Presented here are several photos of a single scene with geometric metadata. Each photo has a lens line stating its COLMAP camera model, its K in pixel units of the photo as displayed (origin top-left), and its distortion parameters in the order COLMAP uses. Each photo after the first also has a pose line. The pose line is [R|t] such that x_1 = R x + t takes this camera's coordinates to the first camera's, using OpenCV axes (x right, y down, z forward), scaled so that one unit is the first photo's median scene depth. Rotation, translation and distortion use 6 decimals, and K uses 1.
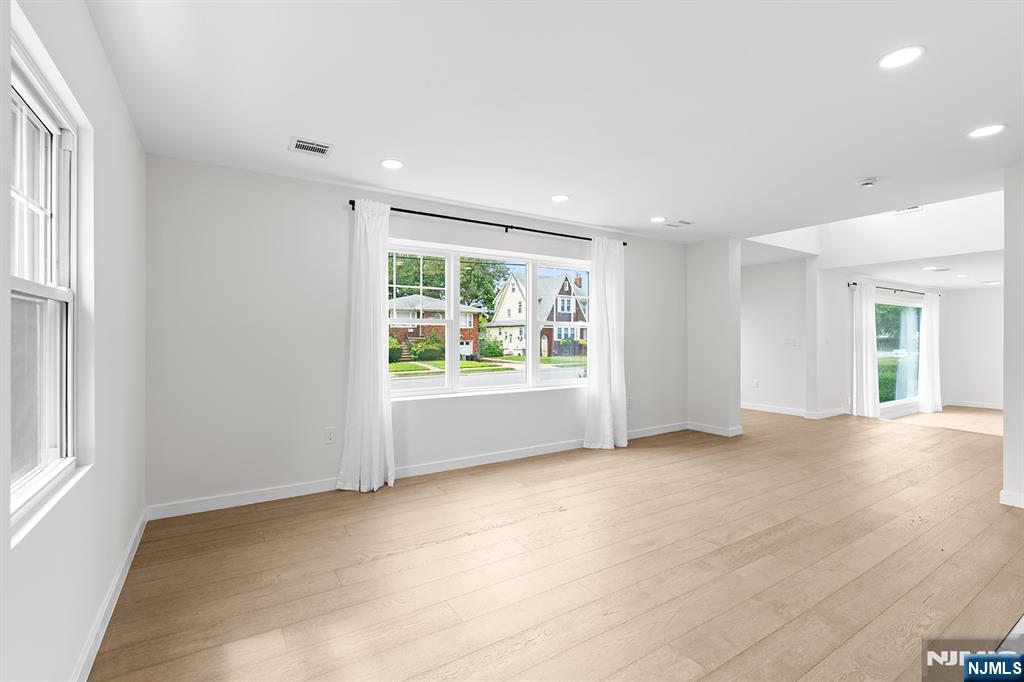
lens RADIAL K [[461.1, 0, 513.6], [0, 461.1, 340.0], [0, 0, 1]] dist [-0.004599, -0.000126]
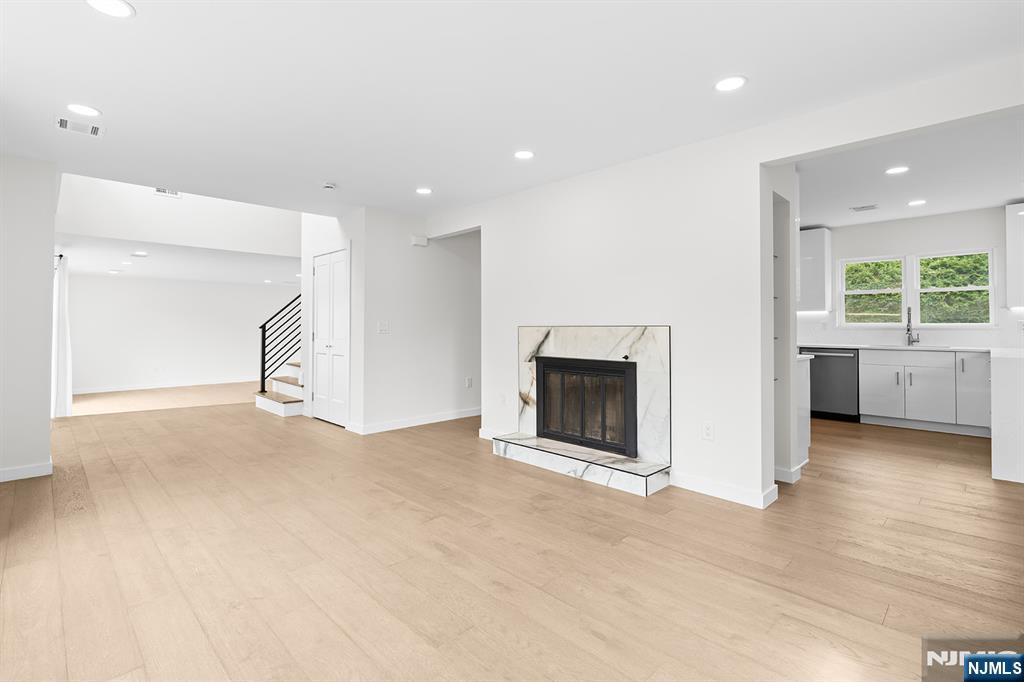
lens RADIAL K [[485.6, 0, 511.0], [0, 485.6, 332.4], [0, 0, 1]] dist [0.004111, -0.000254]
pose [[-0.201081, -0.024447, 0.979270, -0.636560], [-0.002014, 0.999697, 0.024544, -0.010830], [-0.979573, 0.002963, -0.201069, 0.981388]]
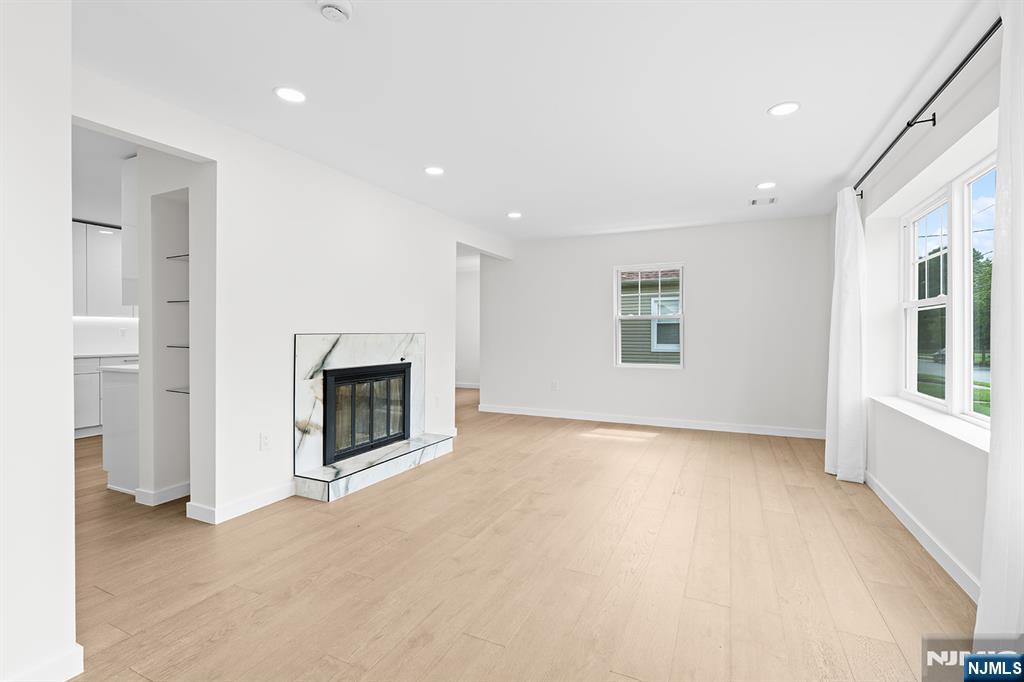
lens RADIAL K [[461.1, 0, 512.2], [0, 461.1, 341.8], [0, 0, 1]] dist [-0.004599, -0.000126]
pose [[-0.849481, 0.001548, -0.527616, 1.081883], [-0.004052, 0.999947, 0.009458, 0.014895], [0.527603, 0.010172, -0.849430, 1.891026]]
